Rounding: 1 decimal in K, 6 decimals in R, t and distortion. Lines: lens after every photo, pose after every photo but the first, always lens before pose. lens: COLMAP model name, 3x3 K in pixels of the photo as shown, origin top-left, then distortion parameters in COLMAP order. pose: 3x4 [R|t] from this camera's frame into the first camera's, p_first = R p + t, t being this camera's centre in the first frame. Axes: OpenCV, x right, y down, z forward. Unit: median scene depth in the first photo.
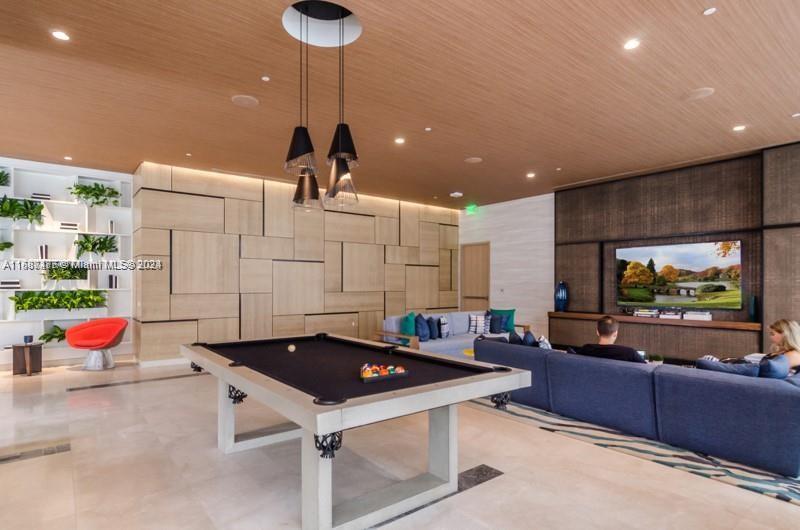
lens RADIAL K [[437.8, 0, 398.9], [0, 437.8, 293.3], [0, 0, 1]] dist [0.000107, 0.000161]
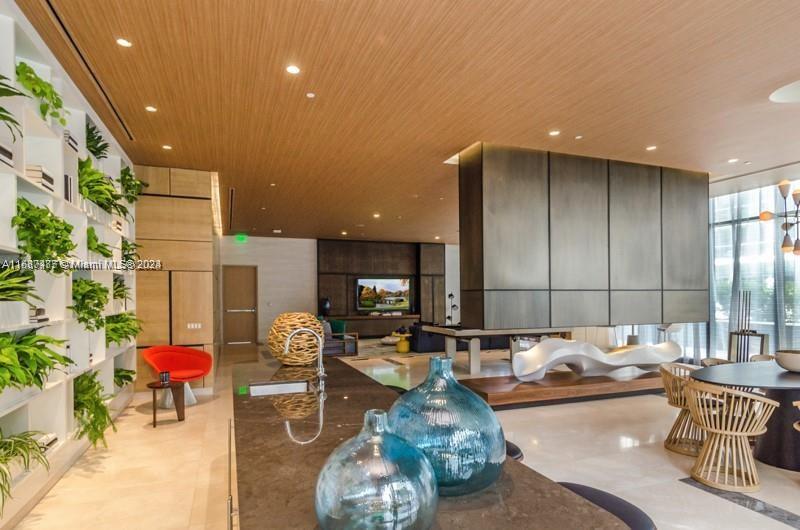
lens RADIAL K [[437.8, 0, 398.9], [0, 437.8, 293.3], [0, 0, 1]] dist [0.000107, 0.000161]
pose [[0.289266, 0.004040, 0.957240, -1.277455], [0.024863, 0.999622, -0.011732, -0.019056], [-0.956926, 0.027194, 0.289056, 0.344969]]
